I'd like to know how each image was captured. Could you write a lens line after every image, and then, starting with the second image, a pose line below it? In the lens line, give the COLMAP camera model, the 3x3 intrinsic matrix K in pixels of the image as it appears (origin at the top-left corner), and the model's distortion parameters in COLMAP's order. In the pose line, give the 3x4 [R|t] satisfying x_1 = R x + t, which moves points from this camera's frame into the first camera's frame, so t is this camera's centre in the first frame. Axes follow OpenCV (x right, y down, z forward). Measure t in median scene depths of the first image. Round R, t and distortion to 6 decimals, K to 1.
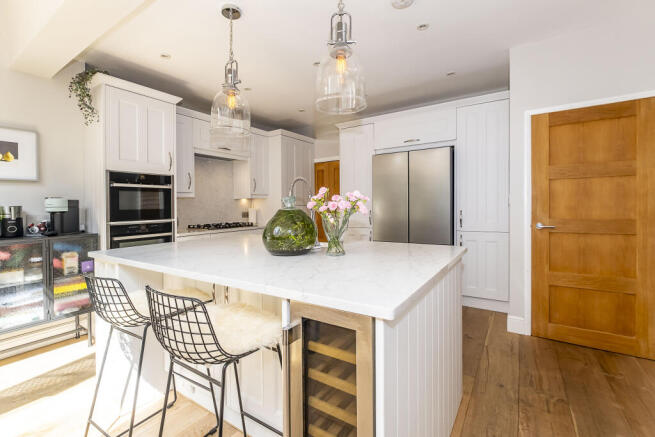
lens RADIAL K [[286.9, 0, 326.7], [0, 286.9, 212.2], [0, 0, 1]] dist [-0.009759, 0.000110]
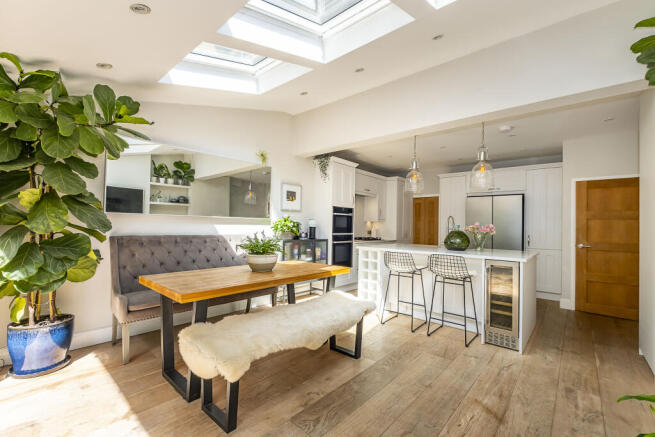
lens RADIAL K [[286.9, 0, 327.2], [0, 286.9, 220.3], [0, 0, 1]] dist [-0.009759, 0.000110]
pose [[0.991695, 0.035538, -0.123602, -0.538110], [-0.040705, 0.998389, -0.039527, 0.023614], [0.121998, 0.044230, 0.991544, -0.856086]]
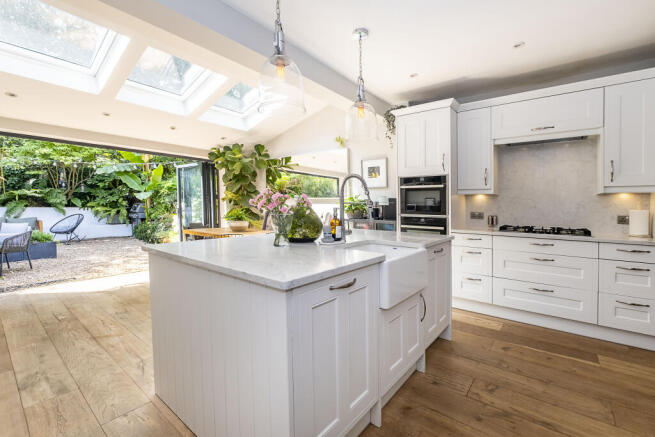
lens RADIAL K [[286.9, 0, 324.8], [0, 286.9, 223.3], [0, 0, 1]] dist [-0.009759, 0.000110]
pose [[-0.083541, 0.078061, -0.993442, 0.648527], [-0.032783, 0.996172, 0.081032, -0.020983], [0.995965, 0.039337, -0.080662, 0.711994]]
